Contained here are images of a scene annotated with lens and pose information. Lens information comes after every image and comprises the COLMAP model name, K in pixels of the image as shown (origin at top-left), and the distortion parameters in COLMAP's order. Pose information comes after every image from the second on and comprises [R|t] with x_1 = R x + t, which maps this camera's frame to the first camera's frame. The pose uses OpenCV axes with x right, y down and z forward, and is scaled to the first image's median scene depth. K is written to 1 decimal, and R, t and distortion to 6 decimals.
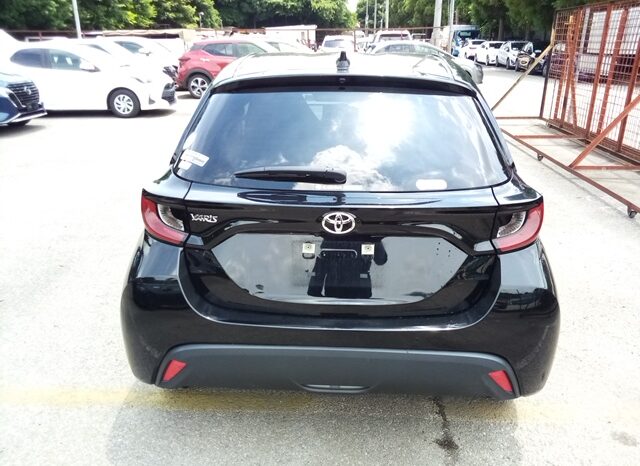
lens RADIAL K [[536.0, 0, 318.6], [0, 536.0, 245.9], [0, 0, 1]] dist [-0.020536, 0.007985]
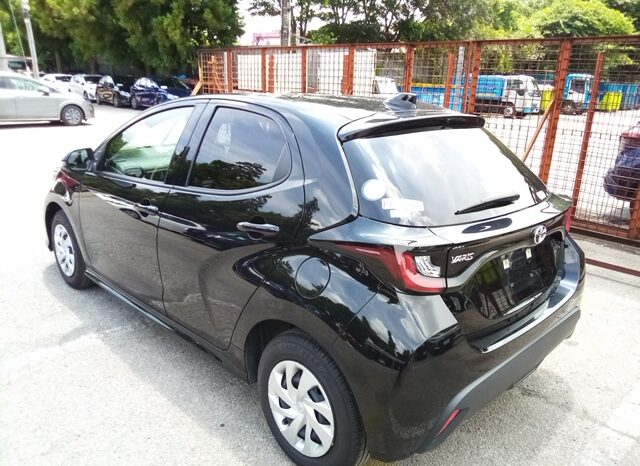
lens RADIAL K [[536.0, 0, 318.6], [0, 536.0, 245.9], [0, 0, 1]] dist [-0.020536, 0.007985]
pose [[0.663351, -0.201633, 0.720632, -0.252171], [0.240148, 0.969438, 0.050189, -0.042675], [-0.708727, 0.139766, 0.691499, 0.106663]]
